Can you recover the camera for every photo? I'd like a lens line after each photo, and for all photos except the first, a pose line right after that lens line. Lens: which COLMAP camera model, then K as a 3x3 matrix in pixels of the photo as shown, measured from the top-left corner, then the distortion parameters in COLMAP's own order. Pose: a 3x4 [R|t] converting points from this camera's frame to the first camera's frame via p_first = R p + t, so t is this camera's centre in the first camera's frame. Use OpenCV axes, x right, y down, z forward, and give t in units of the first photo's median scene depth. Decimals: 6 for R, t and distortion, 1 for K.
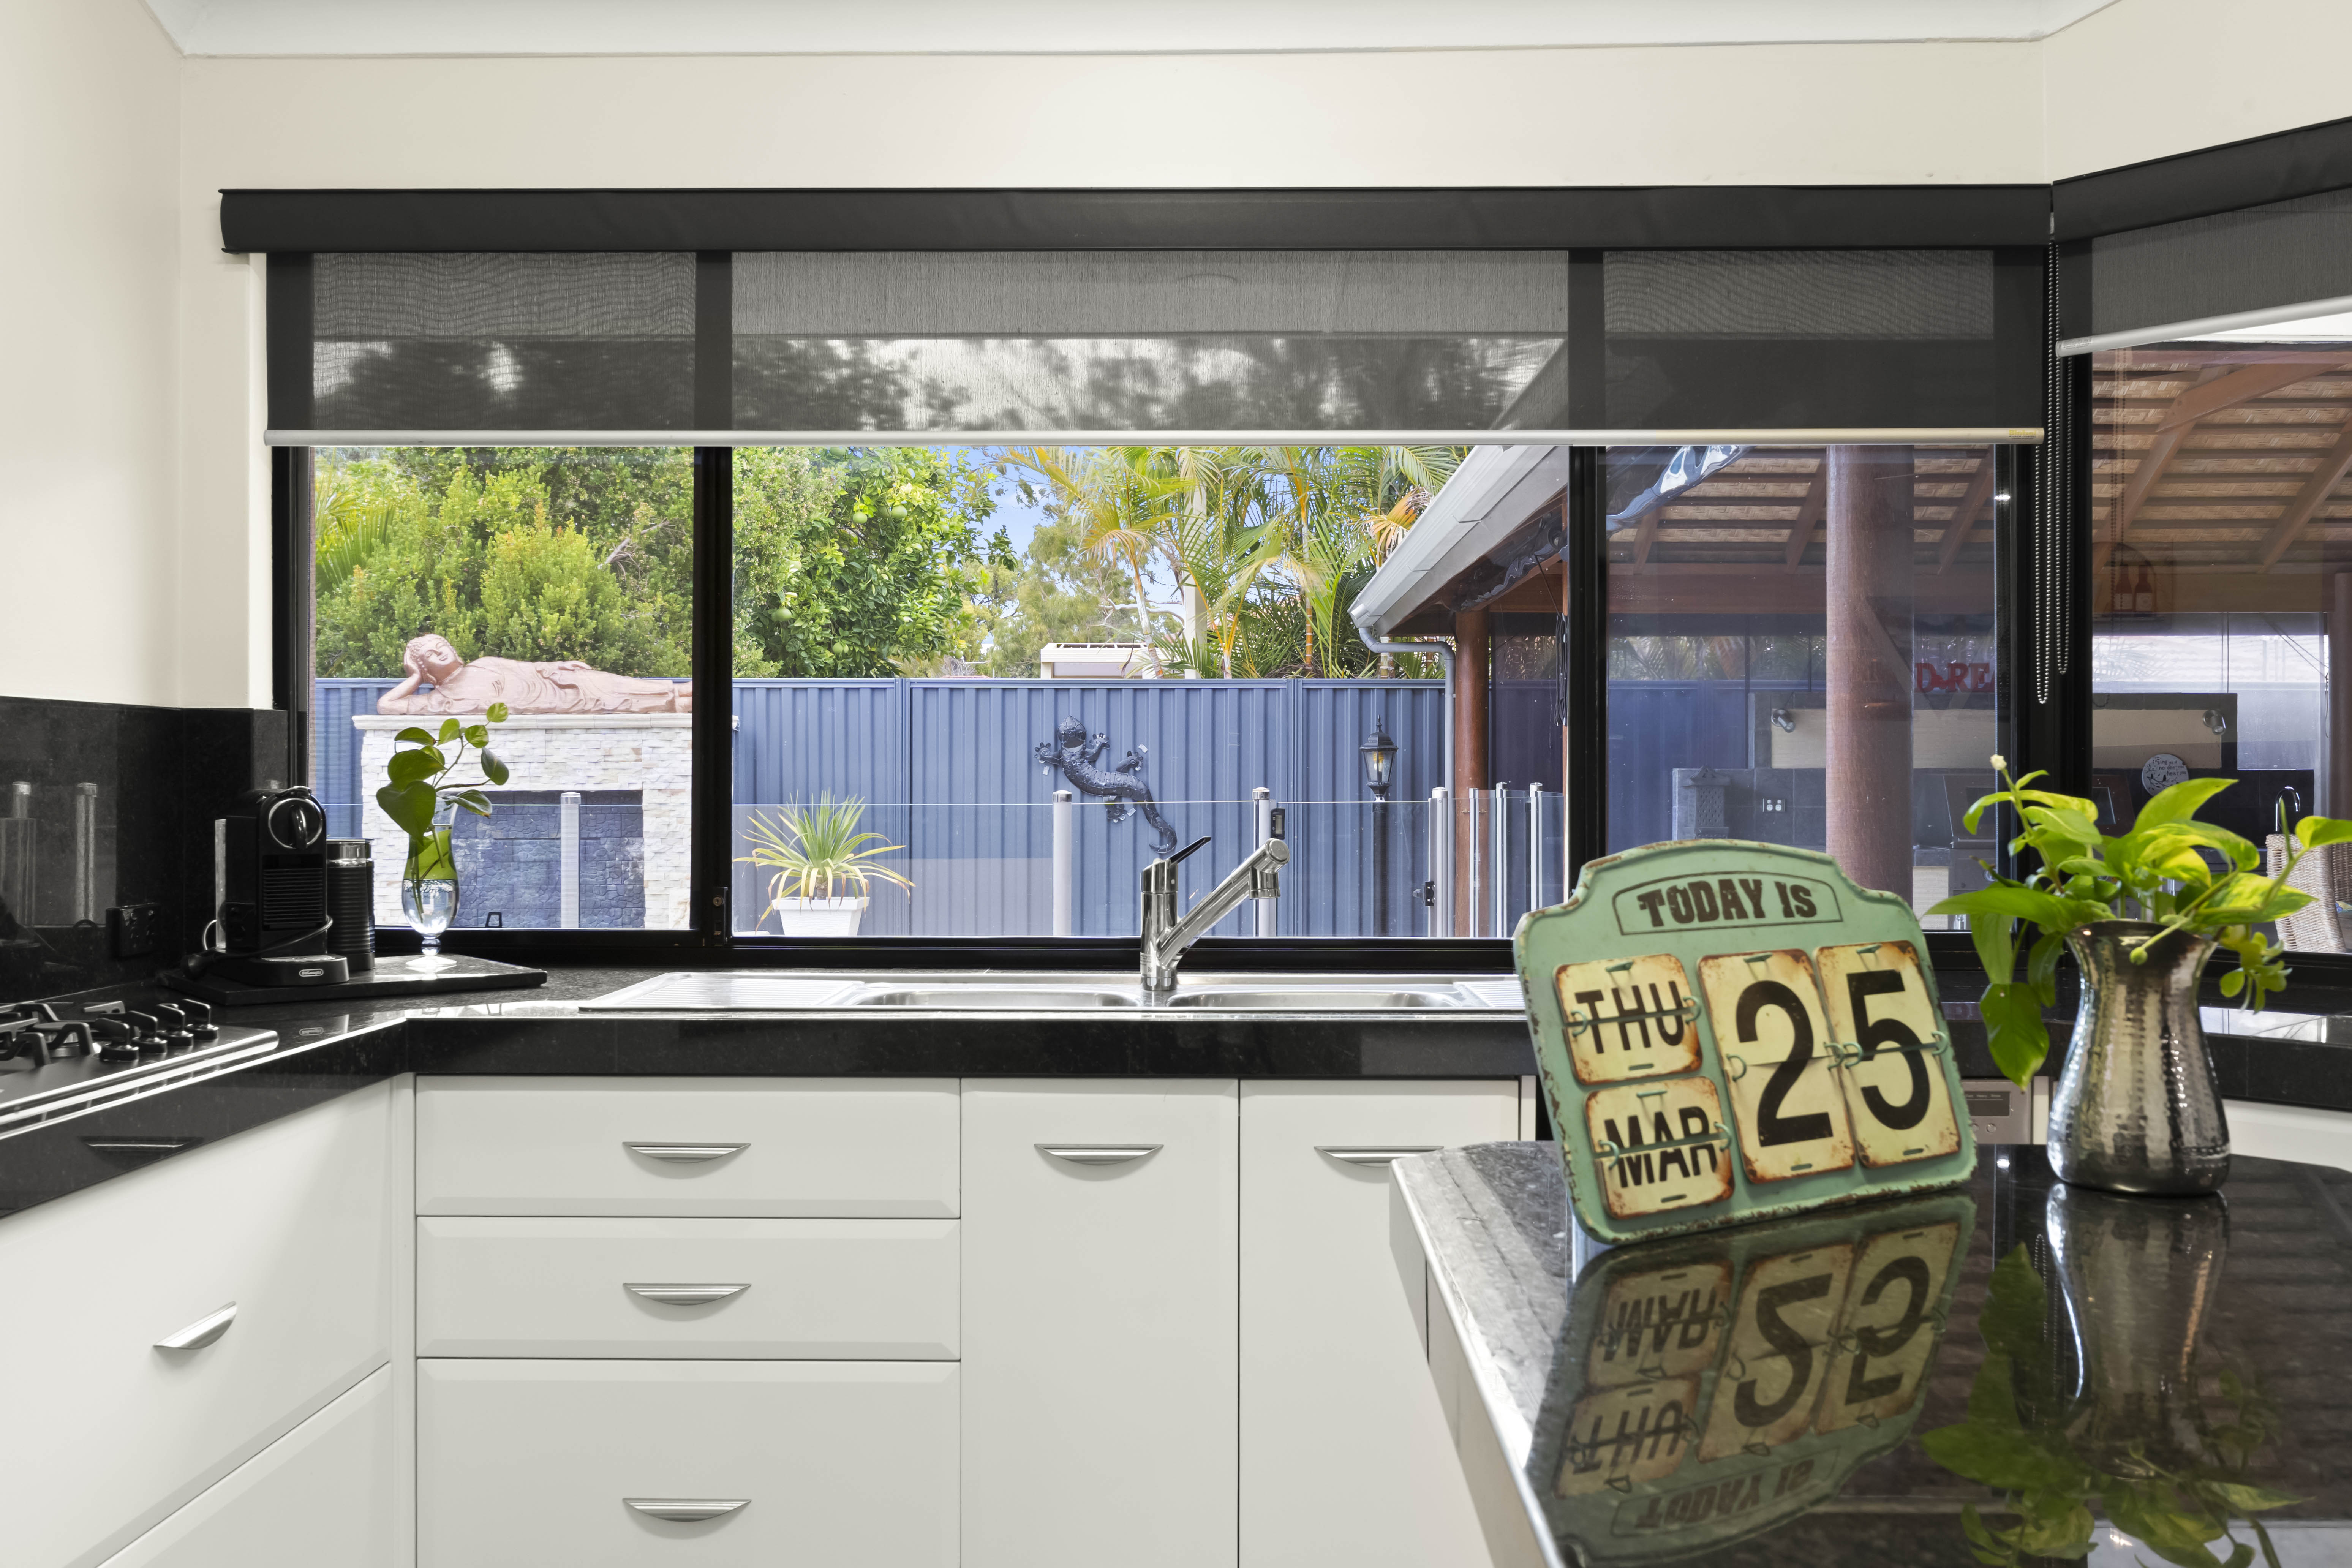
lens RADIAL K [[2056.4, 0, 1190.6], [0, 2056.4, 803.7], [0, 0, 1]] dist [0.006041, 0.002399]
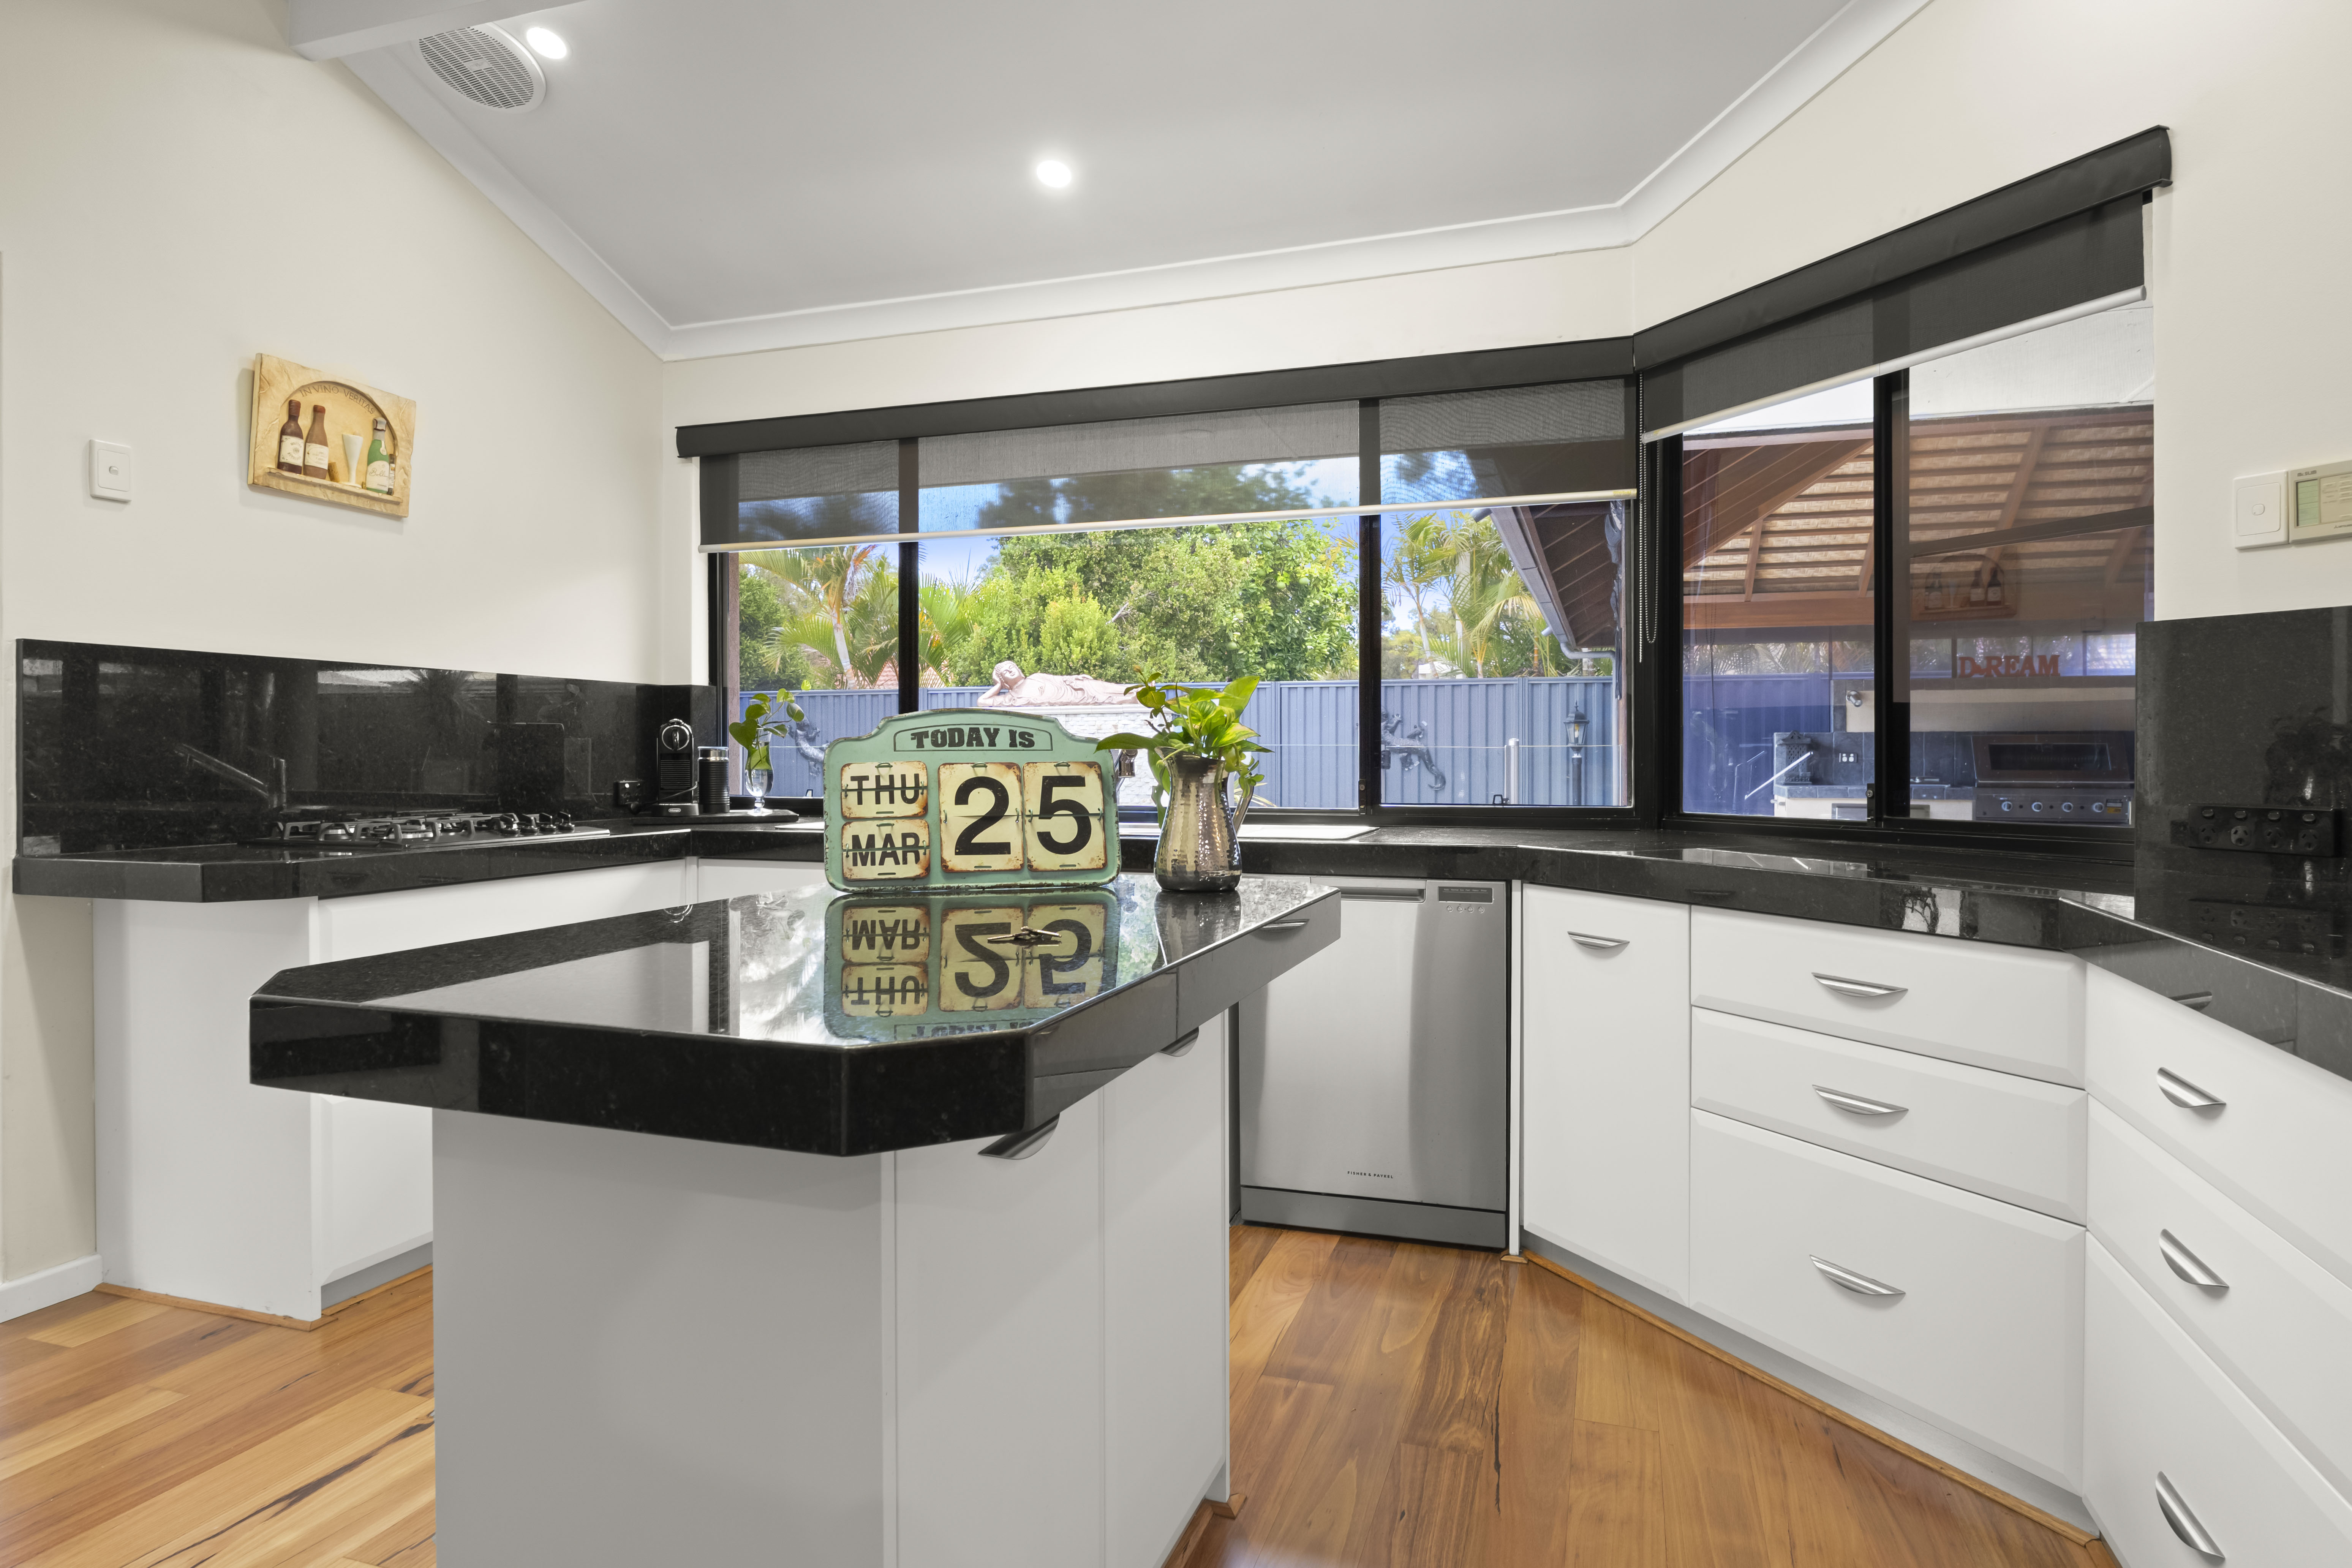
lens RADIAL K [[1318.9, 0, 1173.2], [0, 1318.9, 768.3], [0, 0, 1]] dist [-0.001489, -0.000181]
pose [[0.952326, 0.002092, -0.305074, 0.384552], [-0.002682, 0.999995, -0.001513, 0.035871], [0.305069, 0.002259, 0.952327, -0.078388]]
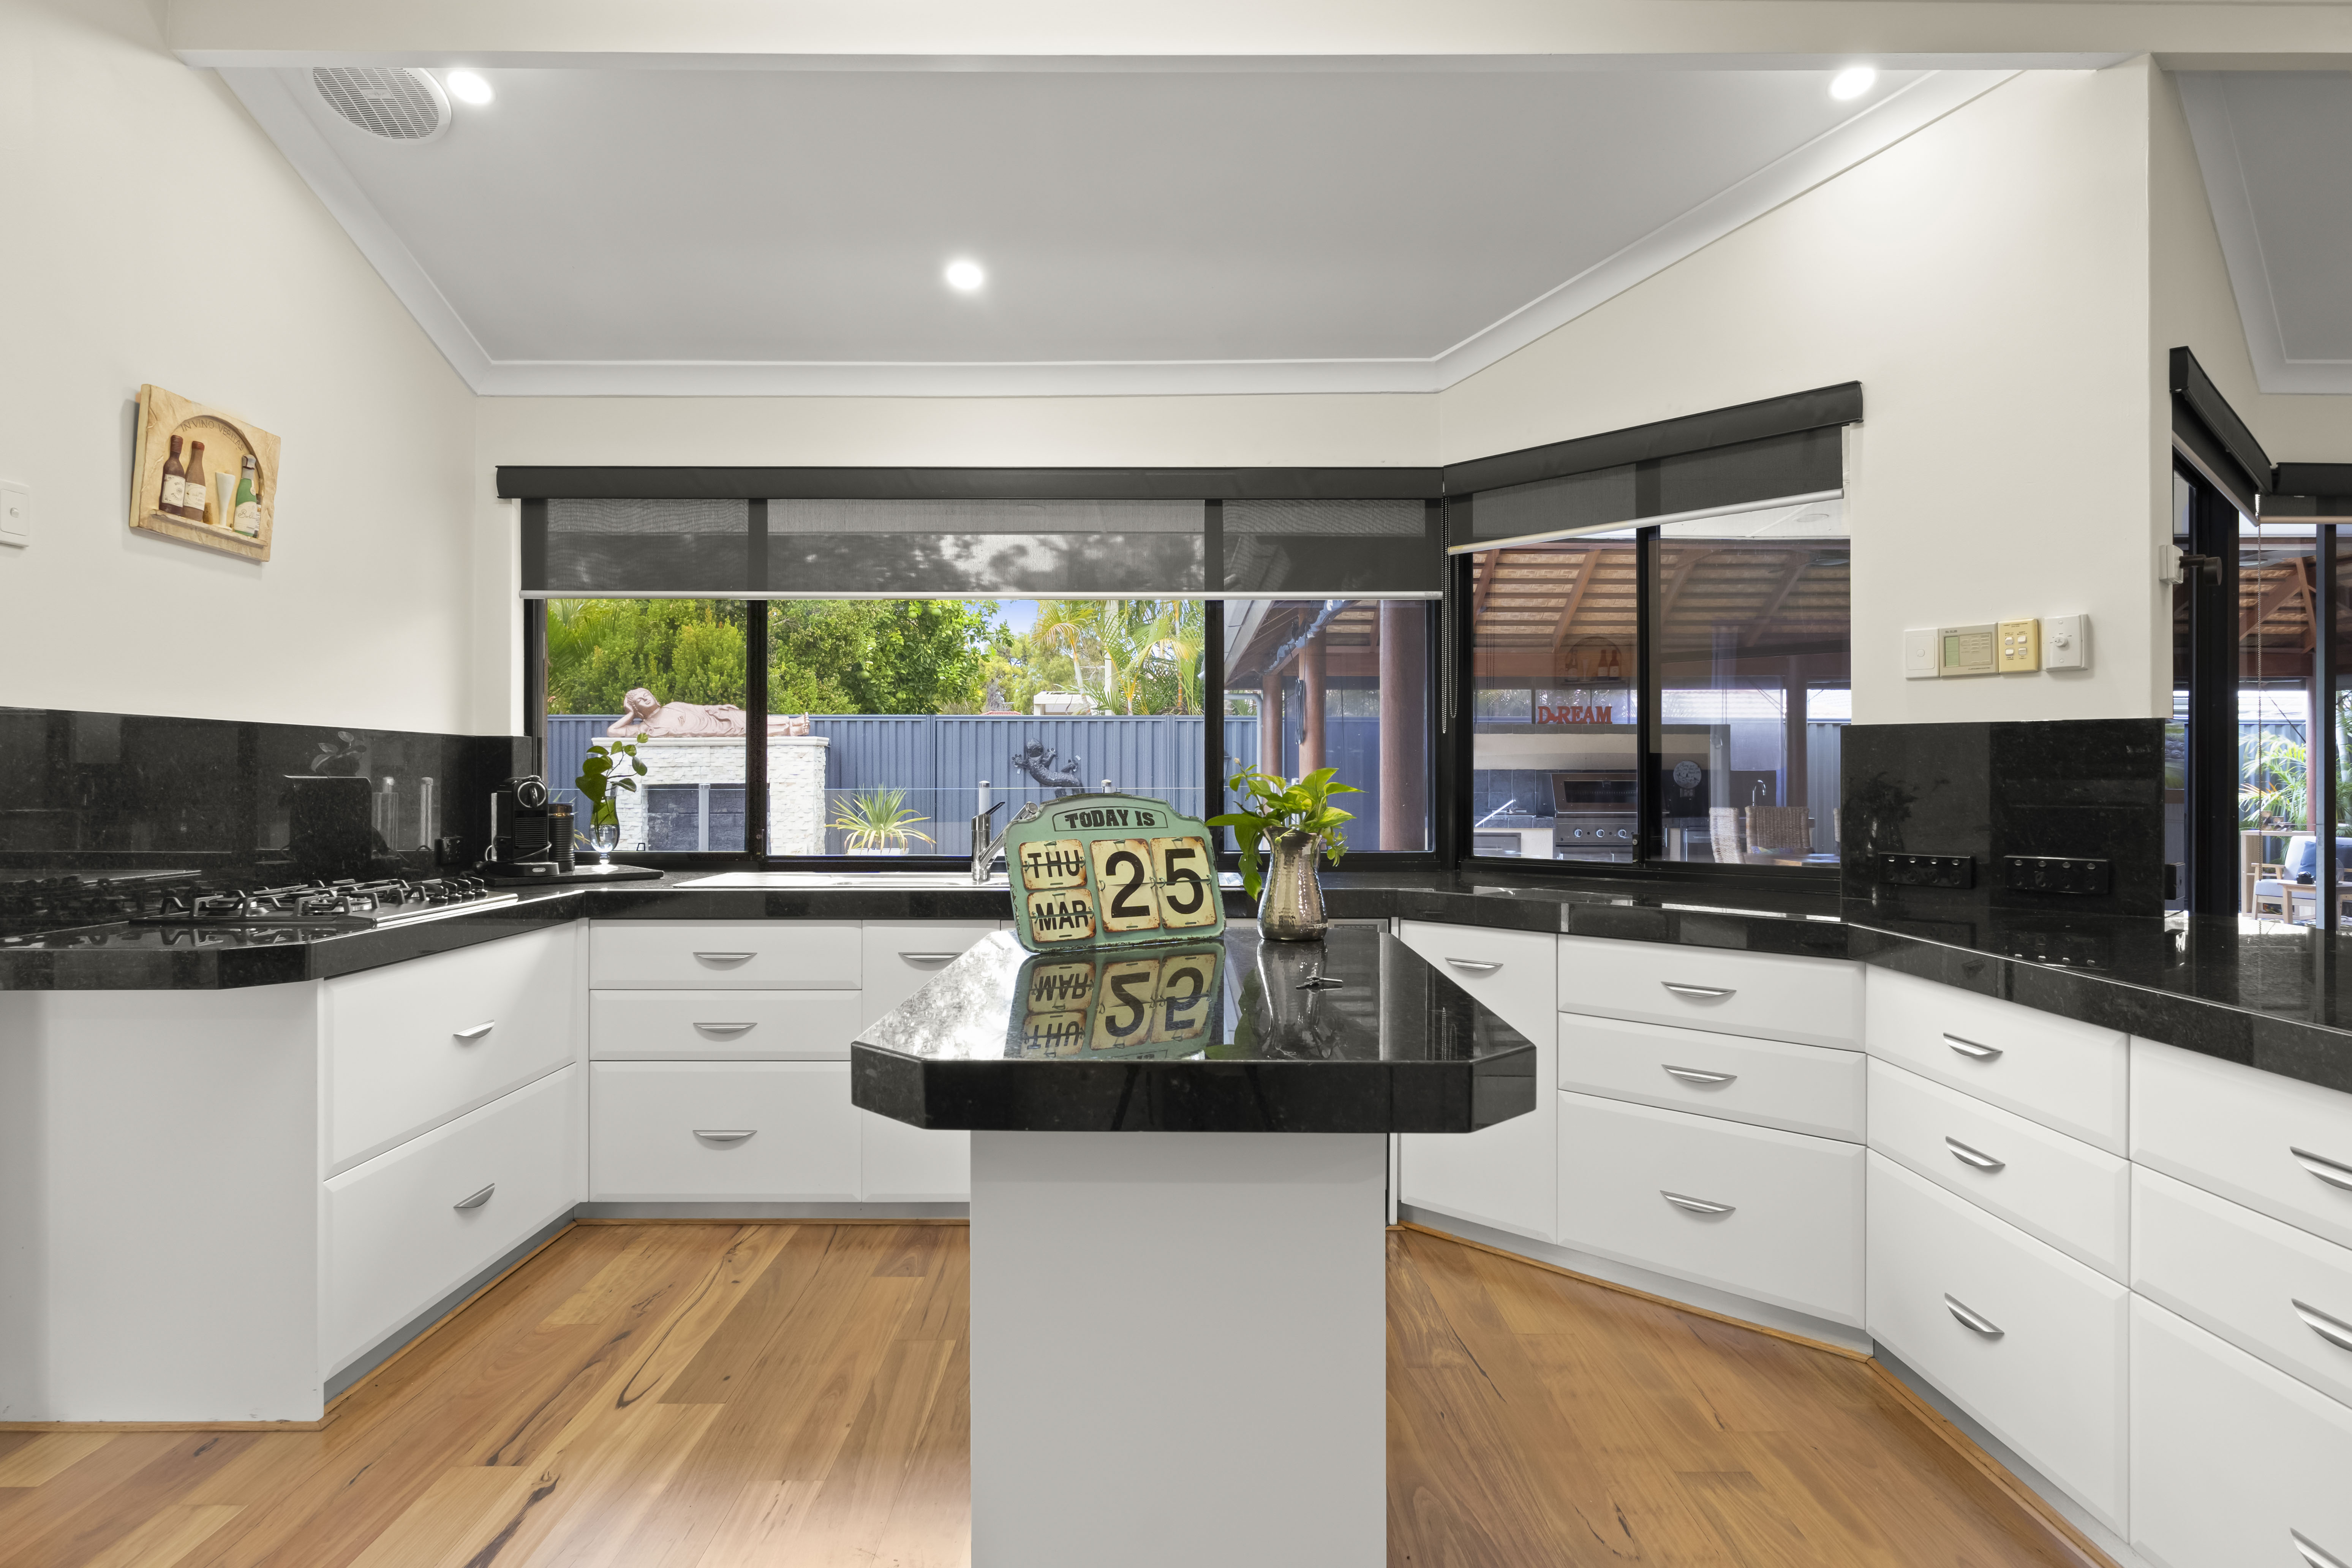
lens RADIAL K [[1340.0, 0, 1176.0], [0, 1340.0, 784.0], [0, 0, 1]] dist [0.002029, 0.002393]
pose [[0.999872, -0.000474, 0.016007, 0.142954], [0.000599, 0.999969, -0.007812, 0.008858], [-0.016003, 0.007821, 0.999841, -0.258979]]
